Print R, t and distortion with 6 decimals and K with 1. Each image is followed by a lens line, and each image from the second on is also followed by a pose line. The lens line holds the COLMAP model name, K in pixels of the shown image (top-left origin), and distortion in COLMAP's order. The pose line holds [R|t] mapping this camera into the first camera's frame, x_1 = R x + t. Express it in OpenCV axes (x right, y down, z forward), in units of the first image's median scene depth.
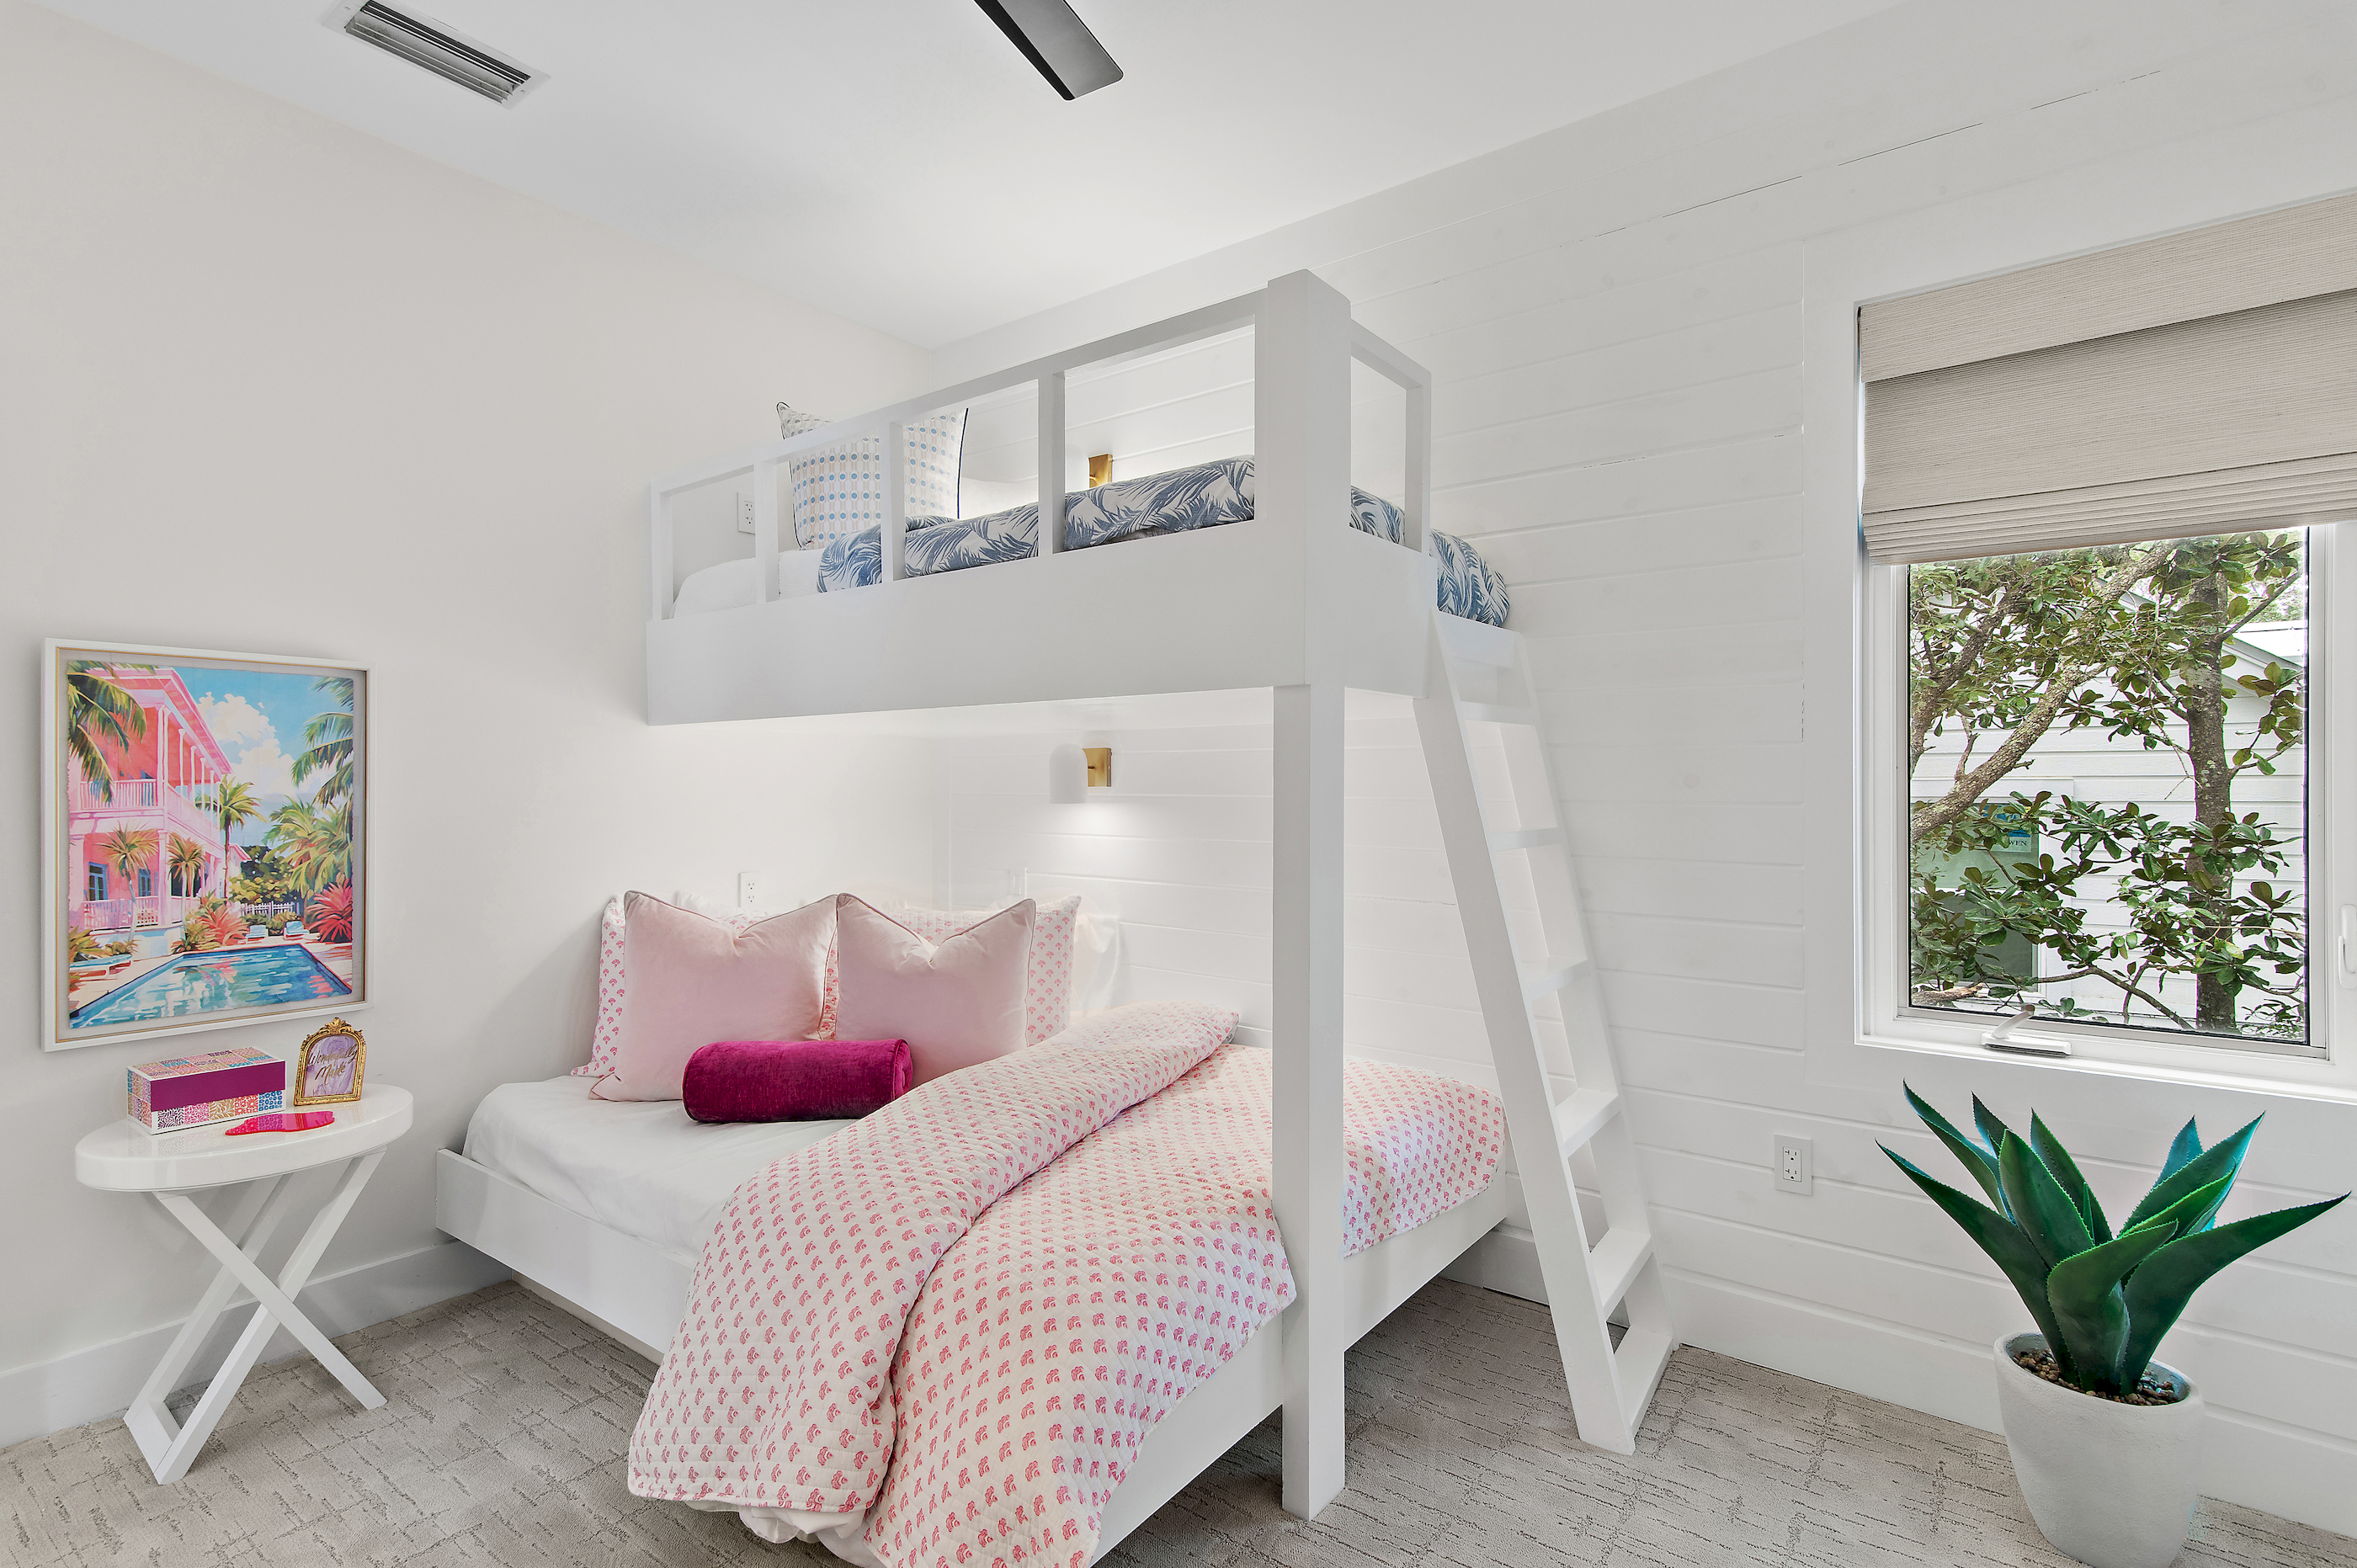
lens RADIAL K [[1172.2, 0, 1176.2], [0, 1172.2, 780.8], [0, 0, 1]] dist [0.016174, -0.000469]
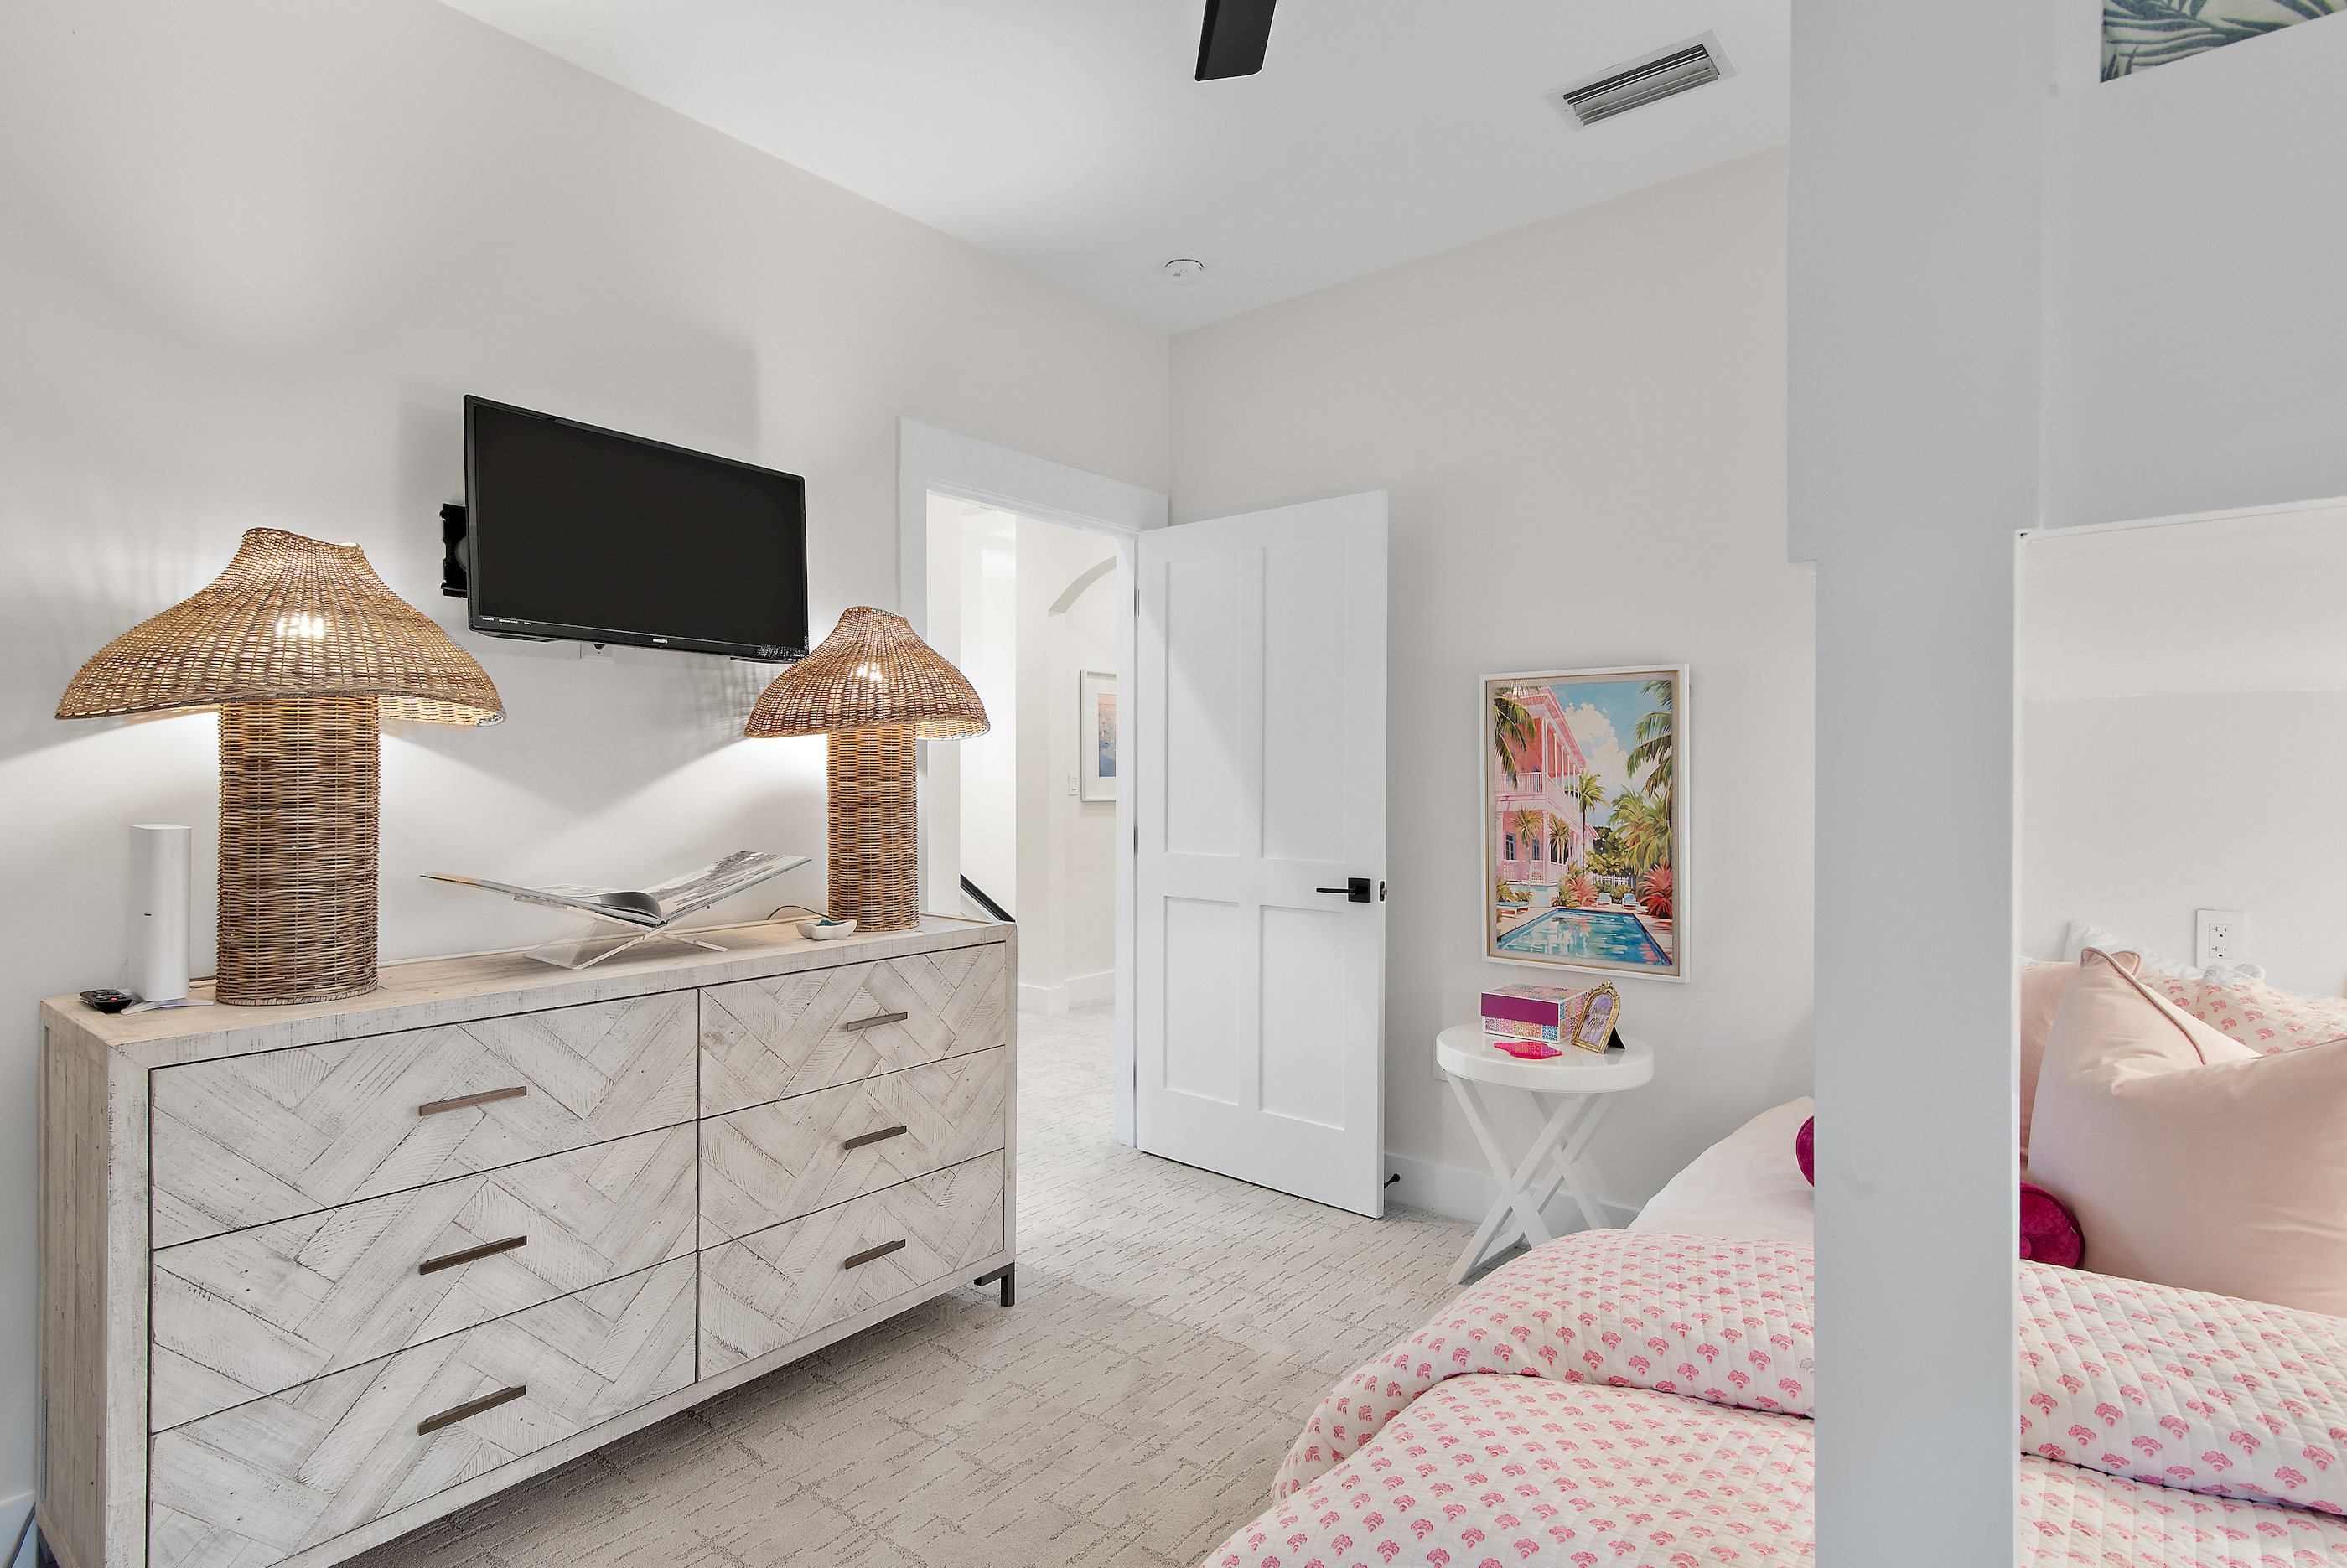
lens RADIAL K [[1167.2, 0, 1169.6], [0, 1167.2, 776.8], [0, 0, 1]] dist [0.016174, -0.000469]
pose [[-0.035561, 0.000881, -0.999367, 0.441625], [0.002536, 0.999996, 0.000791, 0.001752], [0.999364, -0.002506, -0.035563, 0.613323]]
